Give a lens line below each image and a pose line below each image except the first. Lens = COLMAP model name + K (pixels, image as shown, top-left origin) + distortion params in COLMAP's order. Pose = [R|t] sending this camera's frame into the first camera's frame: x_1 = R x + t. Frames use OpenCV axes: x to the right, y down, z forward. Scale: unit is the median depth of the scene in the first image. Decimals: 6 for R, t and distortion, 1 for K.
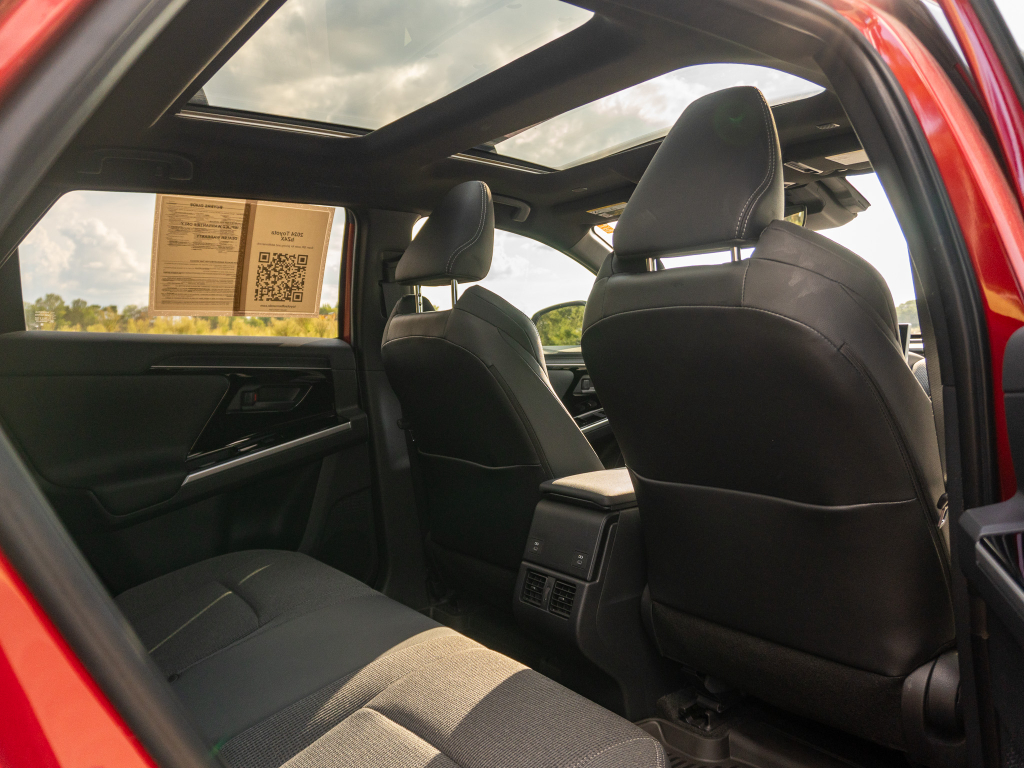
lens RADIAL K [[758.0, 0, 512.9], [0, 758.0, 391.9], [0, 0, 1]] dist [-0.008317, -0.079483]
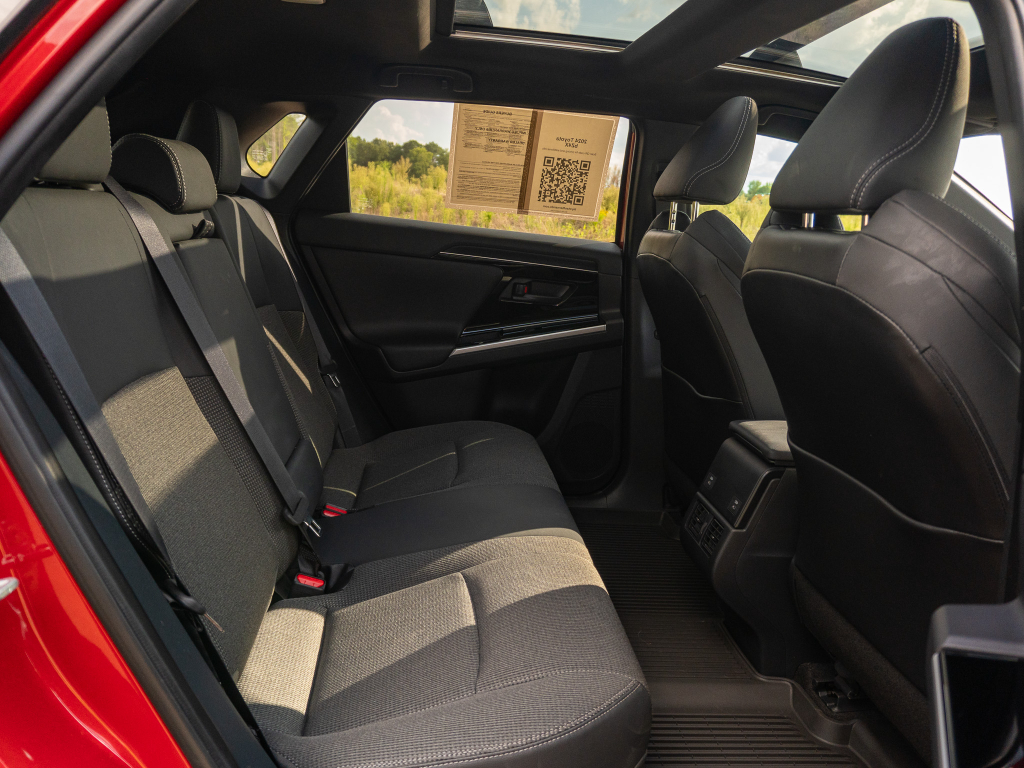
lens RADIAL K [[753.9, 0, 508.1], [0, 753.9, 384.6], [0, 0, 1]] dist [-0.029614, 0.009441]
pose [[0.866662, 0.197472, -0.458150, 0.175847], [-0.131772, 0.976323, 0.171548, -0.043797], [0.481179, -0.088302, 0.872164, 0.007824]]
